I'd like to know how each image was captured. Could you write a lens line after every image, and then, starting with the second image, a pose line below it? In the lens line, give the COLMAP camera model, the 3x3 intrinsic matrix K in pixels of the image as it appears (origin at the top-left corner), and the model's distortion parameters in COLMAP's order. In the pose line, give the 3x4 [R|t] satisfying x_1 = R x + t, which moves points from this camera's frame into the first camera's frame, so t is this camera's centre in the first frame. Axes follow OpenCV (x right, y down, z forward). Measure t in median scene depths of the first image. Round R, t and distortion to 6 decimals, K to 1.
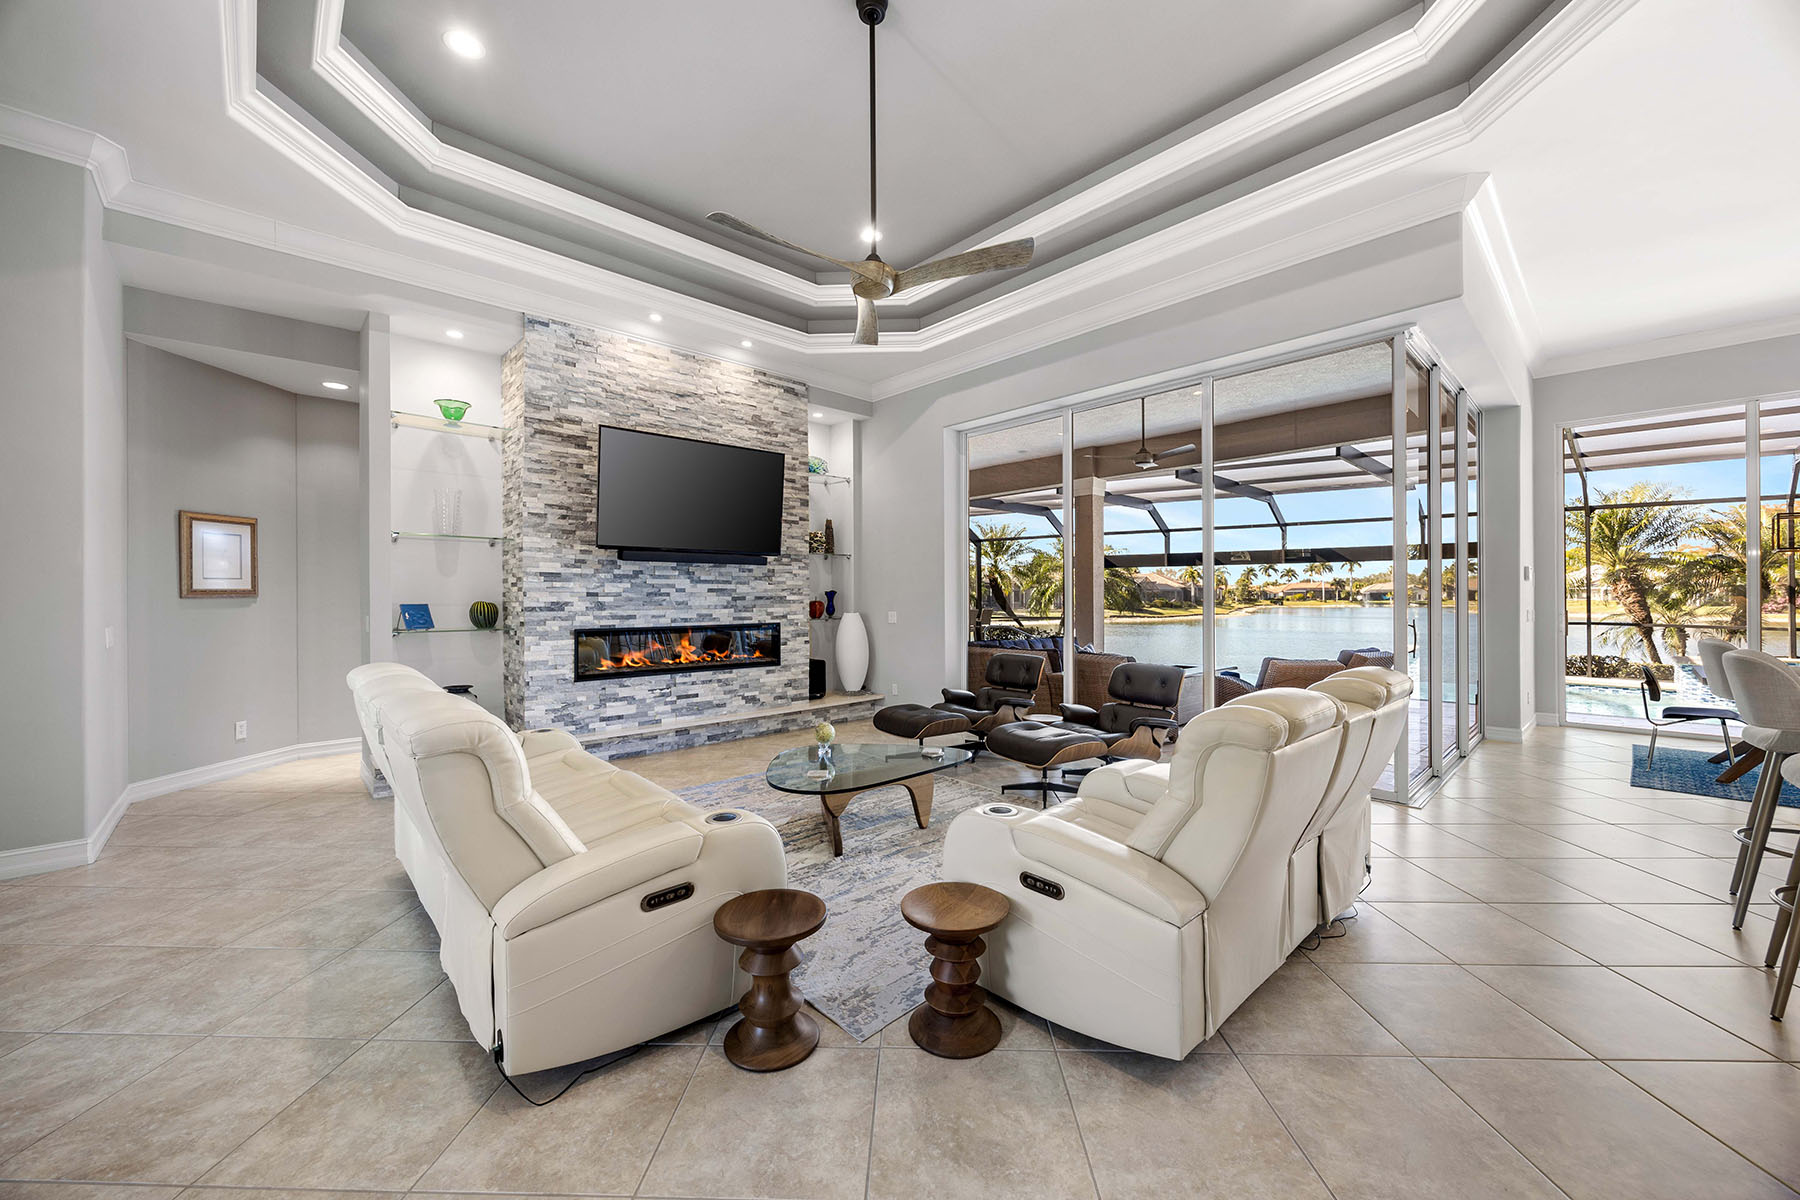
lens RADIAL K [[680.4, 0, 899.6], [0, 680.4, 596.4], [0, 0, 1]] dist [-0.000850, -0.000023]
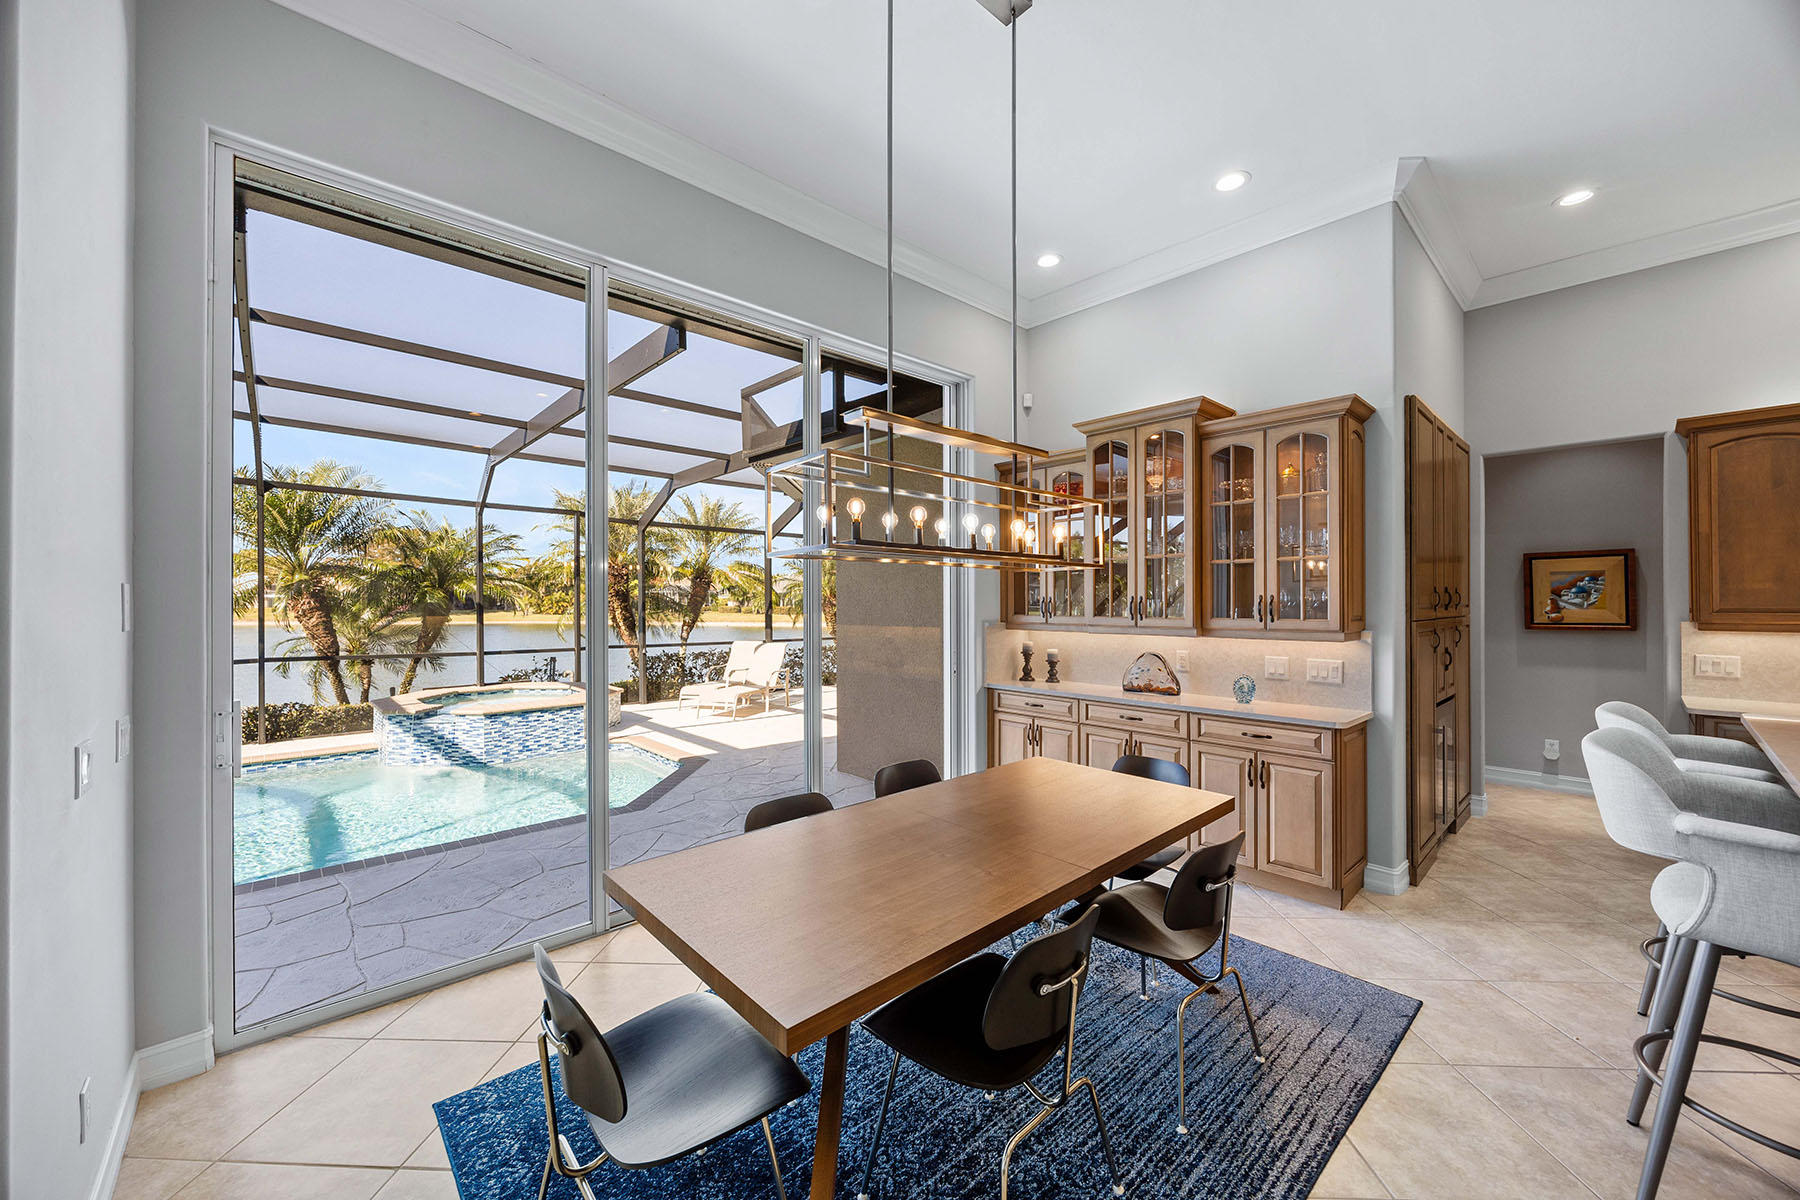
lens RADIAL K [[680.4, 0, 891.6], [0, 680.4, 597.5], [0, 0, 1]] dist [-0.000850, -0.000023]
pose [[0.007211, 0.002930, 0.999970, 0.642195], [-0.002253, 0.999993, -0.002913, -0.035455], [-0.999971, -0.002232, 0.007218, 0.685930]]
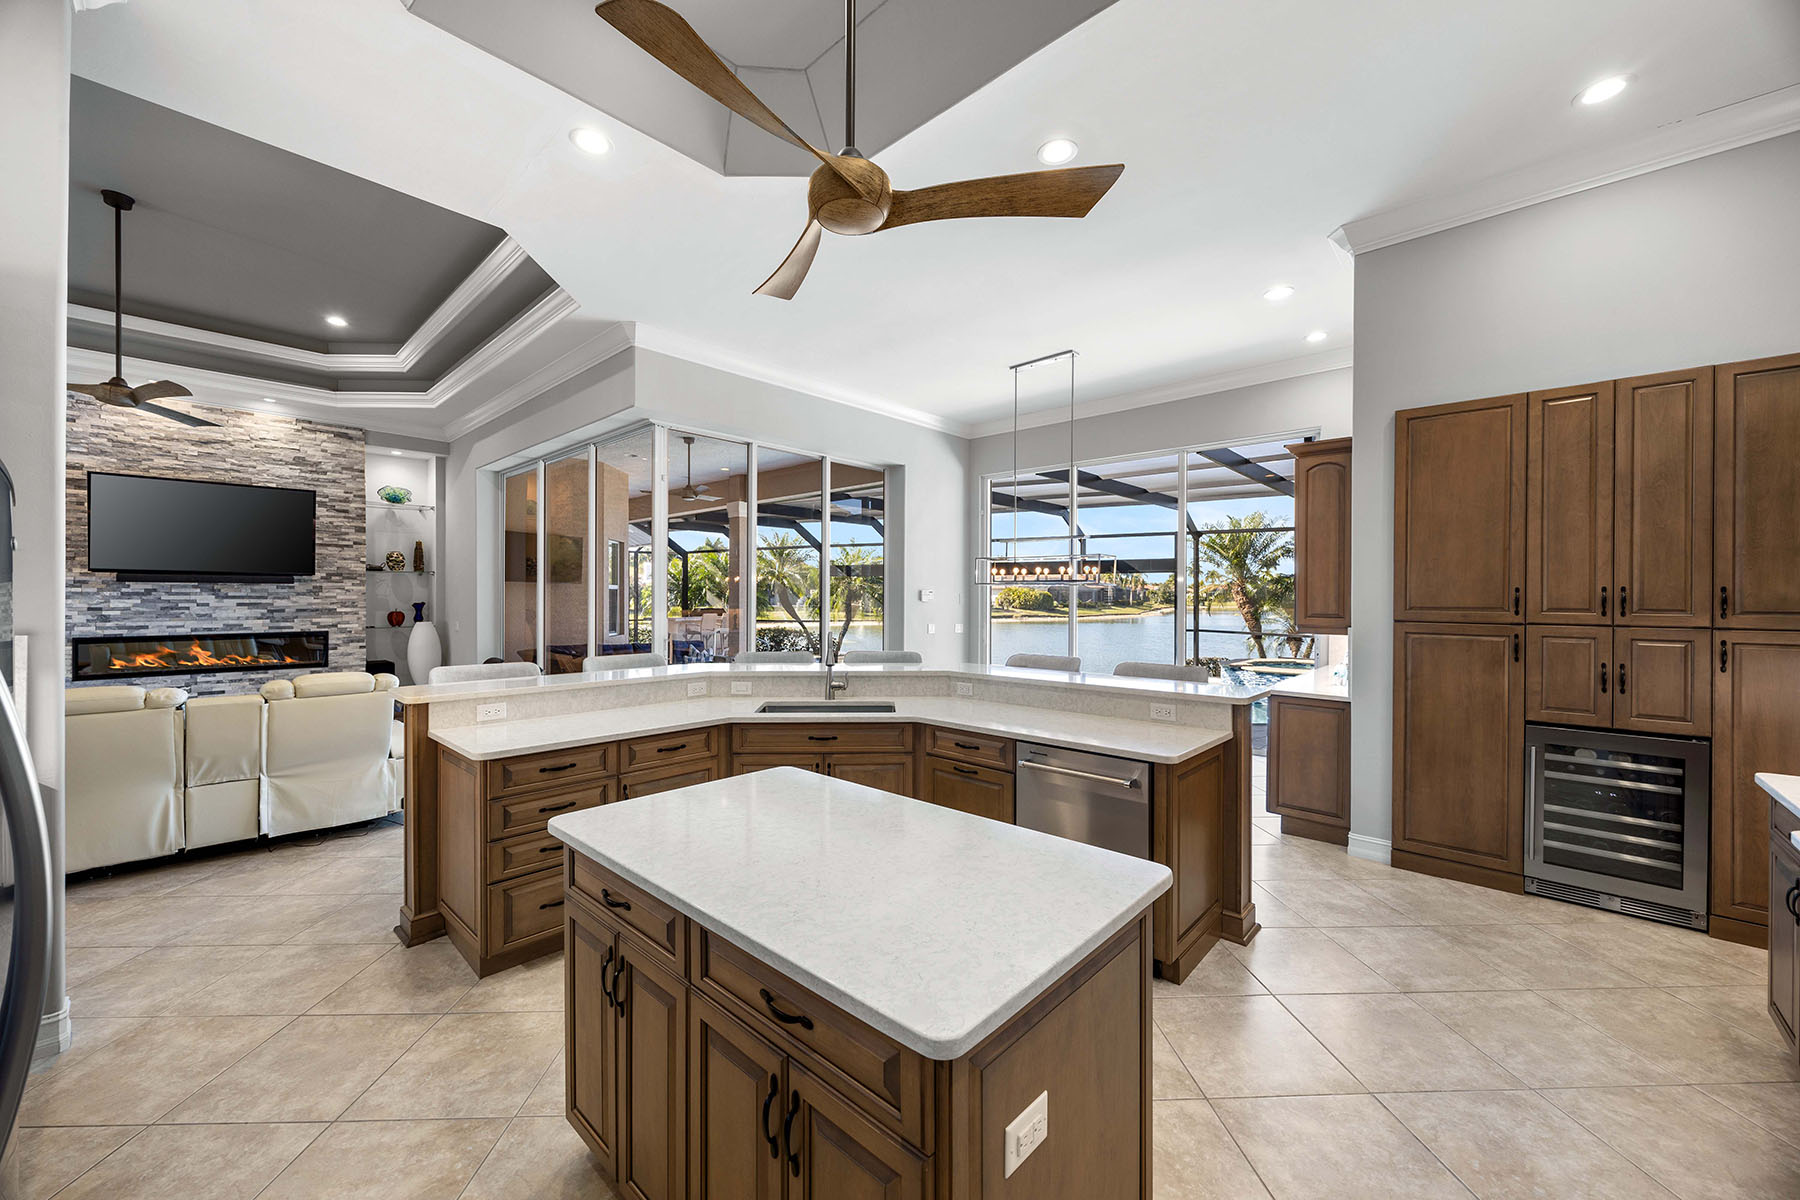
lens RADIAL K [[680.4, 0, 894.7], [0, 680.4, 601.4], [0, 0, 1]] dist [-0.000850, -0.000023]
pose [[0.997819, 0.008198, 0.065503, 0.726521], [-0.008932, 0.999900, 0.010928, -0.034323], [-0.065407, -0.011489, 0.997793, -0.249684]]
